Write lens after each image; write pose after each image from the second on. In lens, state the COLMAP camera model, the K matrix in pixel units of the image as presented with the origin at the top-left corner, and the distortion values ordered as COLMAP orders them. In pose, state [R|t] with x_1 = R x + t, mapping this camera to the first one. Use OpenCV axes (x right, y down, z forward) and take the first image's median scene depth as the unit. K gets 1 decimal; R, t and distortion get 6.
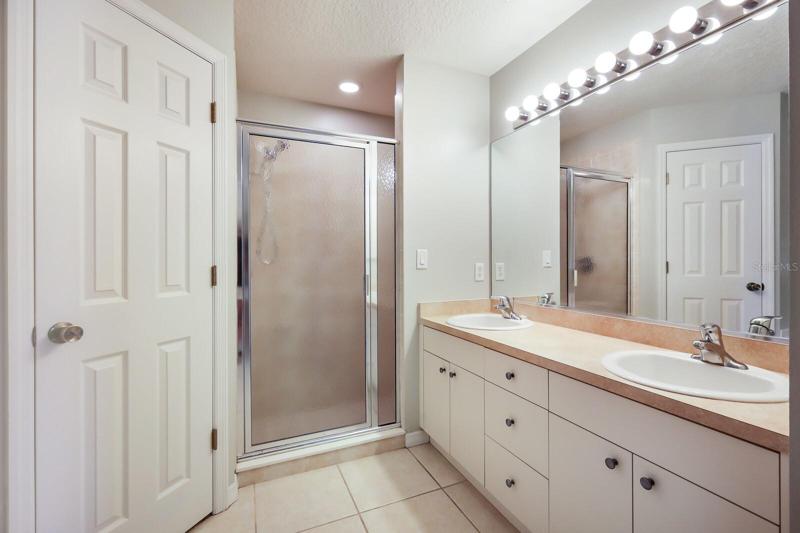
lens RADIAL K [[344.5, 0, 384.9], [0, 344.5, 257.4], [0, 0, 1]] dist [-0.001835, 0.000173]
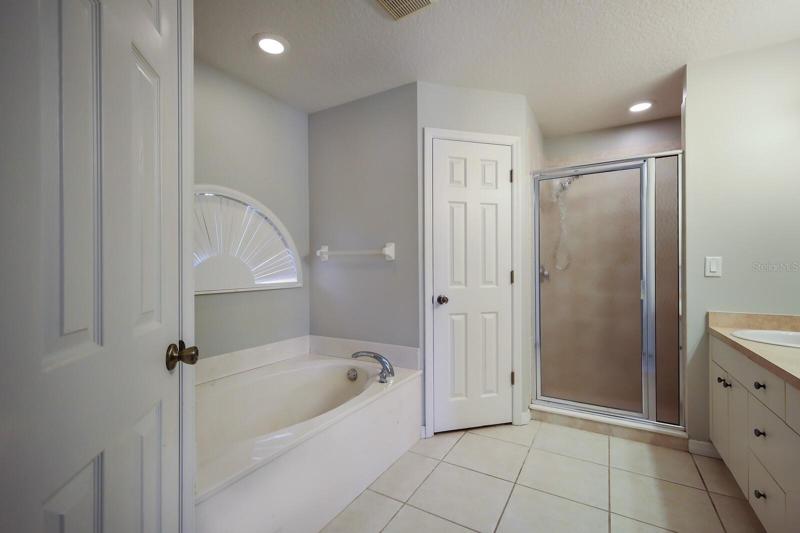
lens RADIAL K [[344.5, 0, 400.7], [0, 344.5, 265.6], [0, 0, 1]] dist [-0.001835, 0.000173]
pose [[0.579137, -0.000216, -0.815230, 0.449456], [0.004103, 0.999988, 0.002650, -0.005466], [0.815220, -0.004880, 0.579131, -0.315151]]
